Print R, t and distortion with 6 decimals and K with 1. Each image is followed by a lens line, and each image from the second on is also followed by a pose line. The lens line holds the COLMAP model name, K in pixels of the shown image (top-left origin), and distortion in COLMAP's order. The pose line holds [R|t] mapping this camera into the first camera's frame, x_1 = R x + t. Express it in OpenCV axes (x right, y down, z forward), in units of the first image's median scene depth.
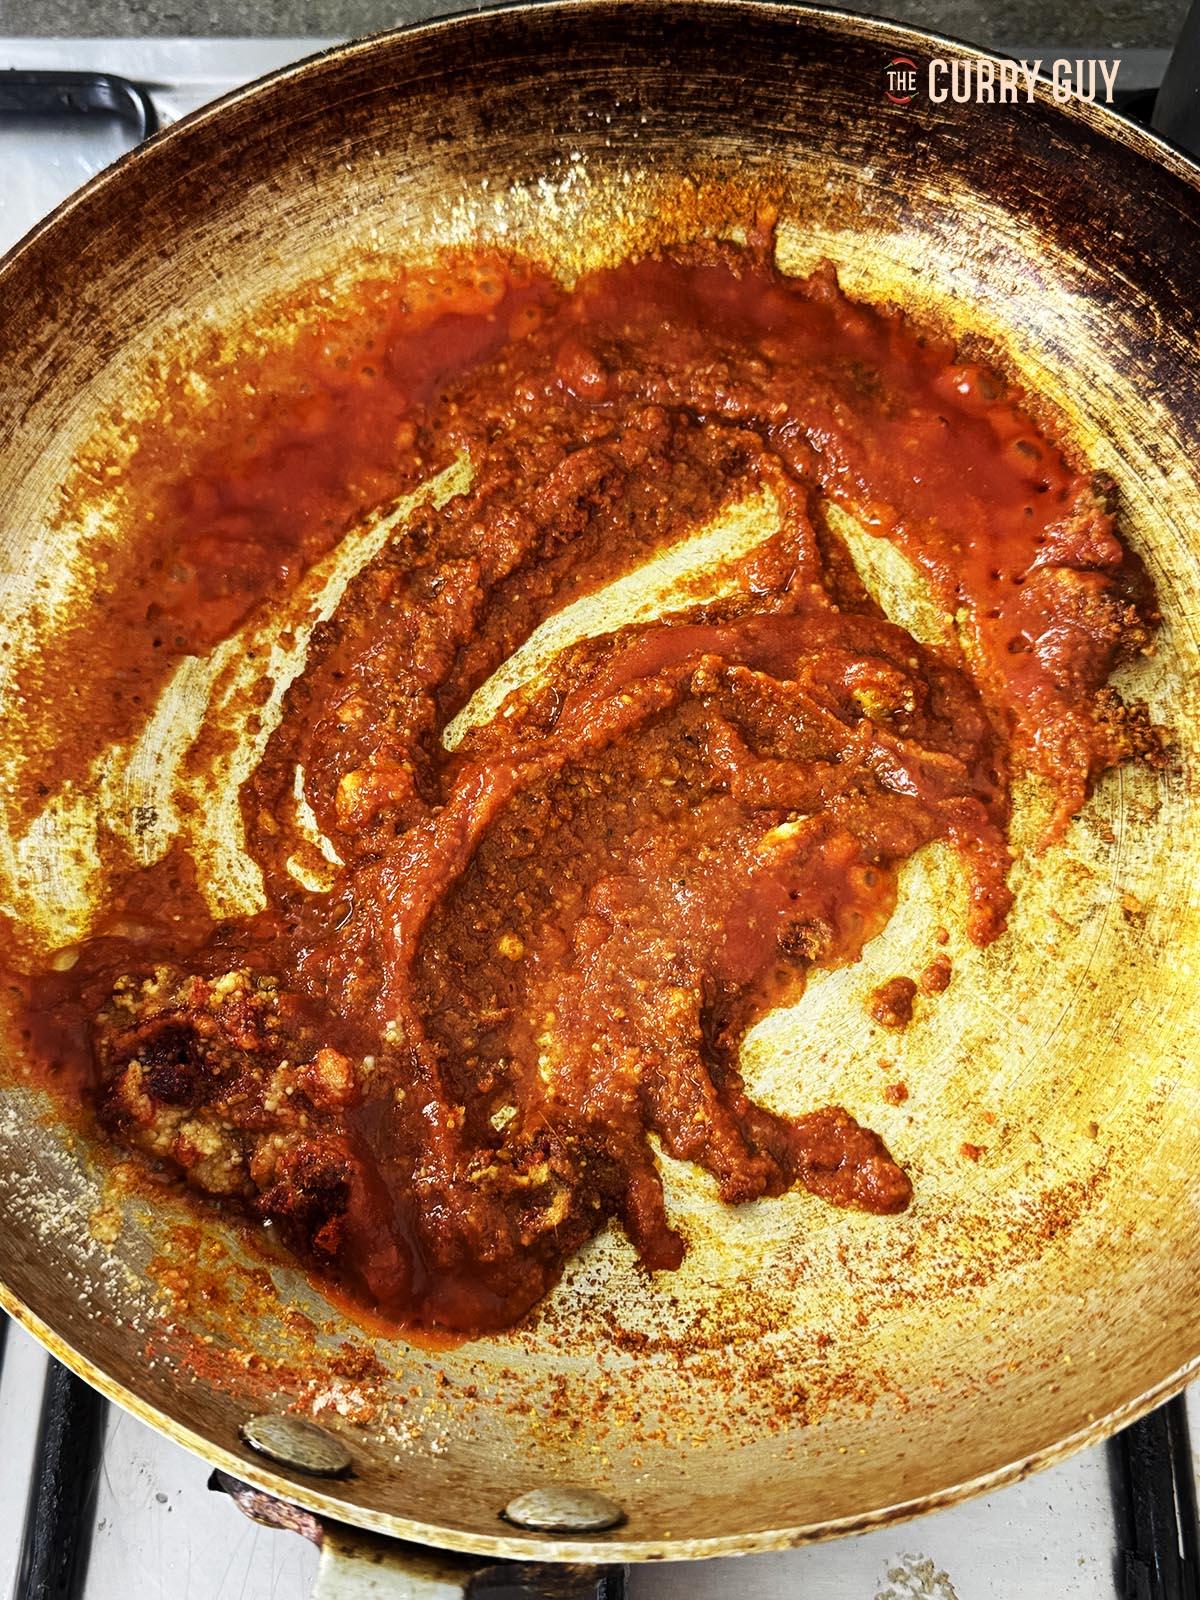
lens RADIAL K [[1748.5, 0, 598.5], [0, 1748.5, 770.8], [0, 0, 1]] dist [-0.075114, 0.000000]
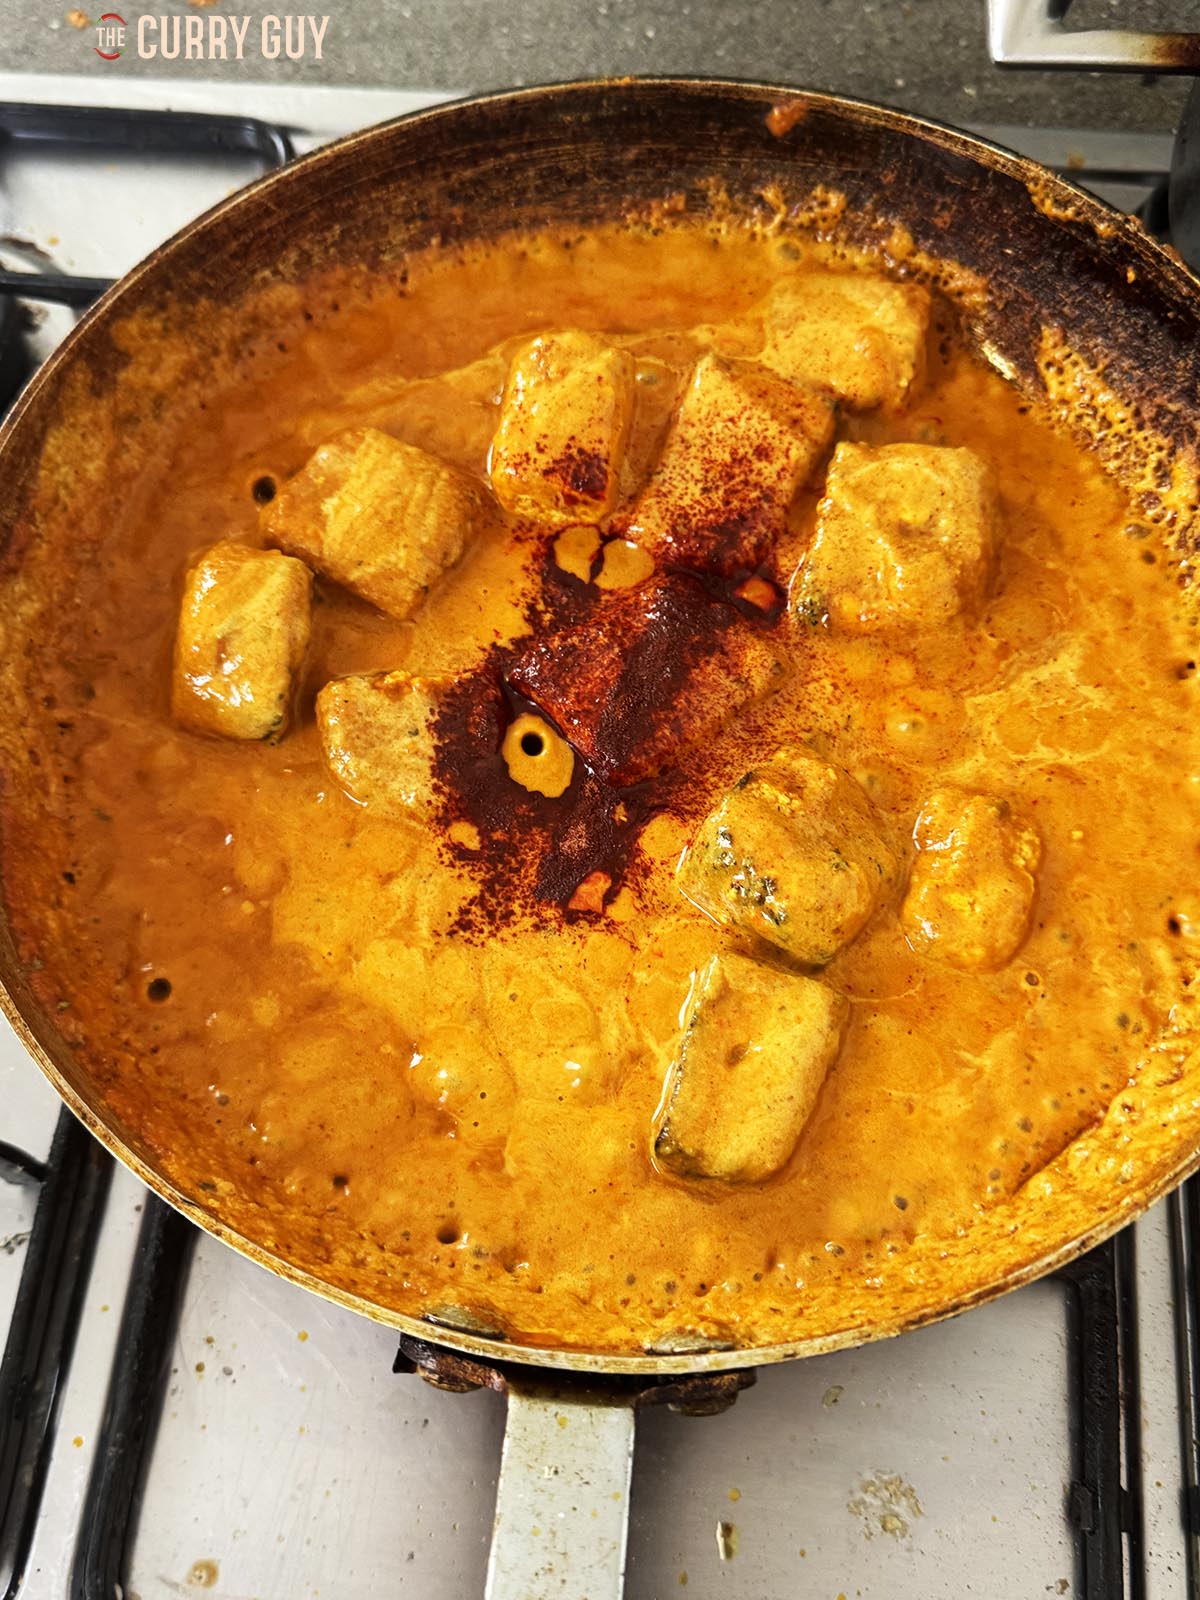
lens RADIAL K [[1748.5, 0, 607.4], [0, 1748.5, 796.1], [0, 0, 1]] dist [-0.075114, 0.000000]
pose [[0.991691, -0.104293, 0.075310, -0.098766], [0.106572, 0.993941, -0.026893, 0.060696], [-0.072049, 0.034696, 0.996797, -0.142770]]
